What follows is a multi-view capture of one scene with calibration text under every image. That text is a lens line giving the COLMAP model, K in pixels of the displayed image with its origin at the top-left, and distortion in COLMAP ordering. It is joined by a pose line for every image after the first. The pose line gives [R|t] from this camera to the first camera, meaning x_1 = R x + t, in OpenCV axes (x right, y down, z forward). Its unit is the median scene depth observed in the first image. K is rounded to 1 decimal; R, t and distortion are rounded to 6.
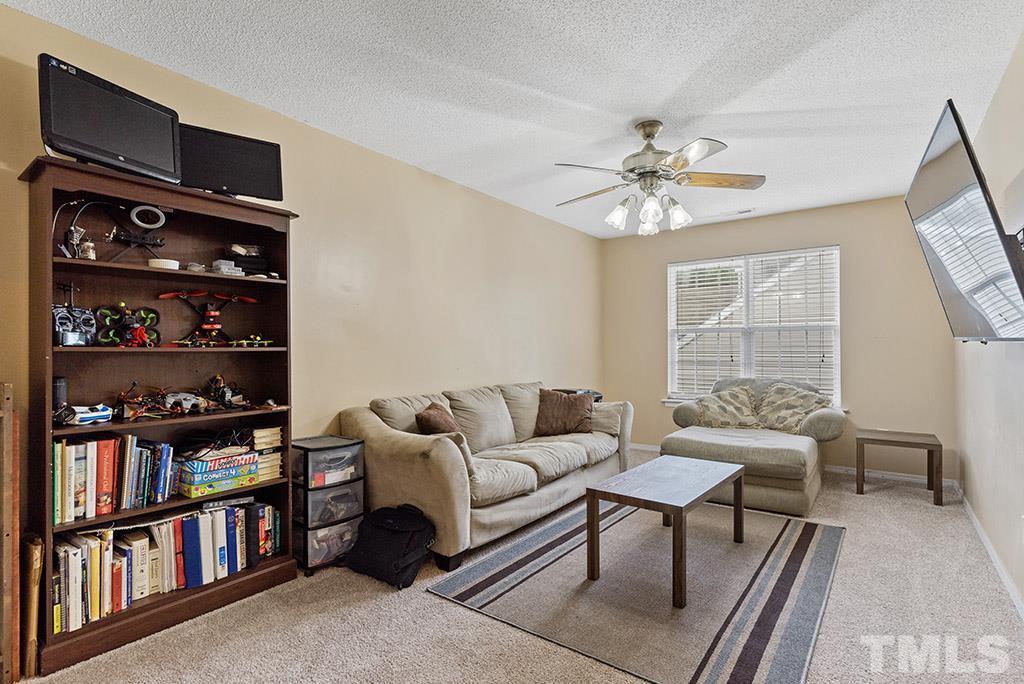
lens RADIAL K [[498.5, 0, 515.6], [0, 498.5, 348.7], [0, 0, 1]] dist [0.000464, 0.000033]
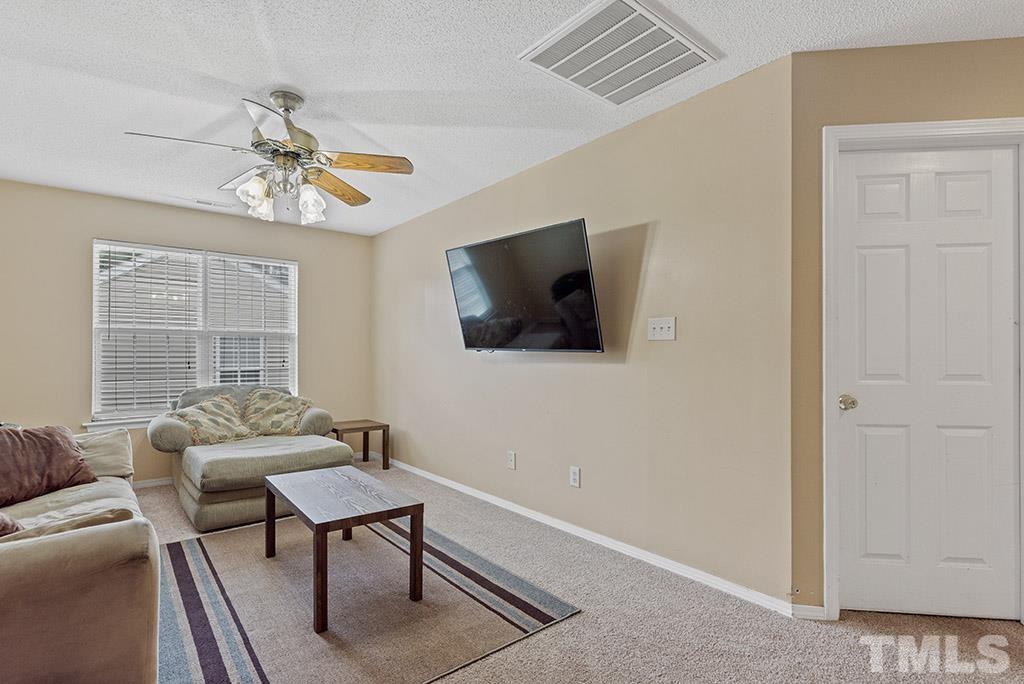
lens RADIAL K [[496.1, 0, 515.0], [0, 496.1, 354.3], [0, 0, 1]] dist [0.000474, -0.000540]
pose [[0.240767, 0.003765, 0.970576, -0.340757], [-0.004292, 0.999987, -0.002815, 0.000471], [-0.970574, -0.003488, 0.240780, 0.290542]]
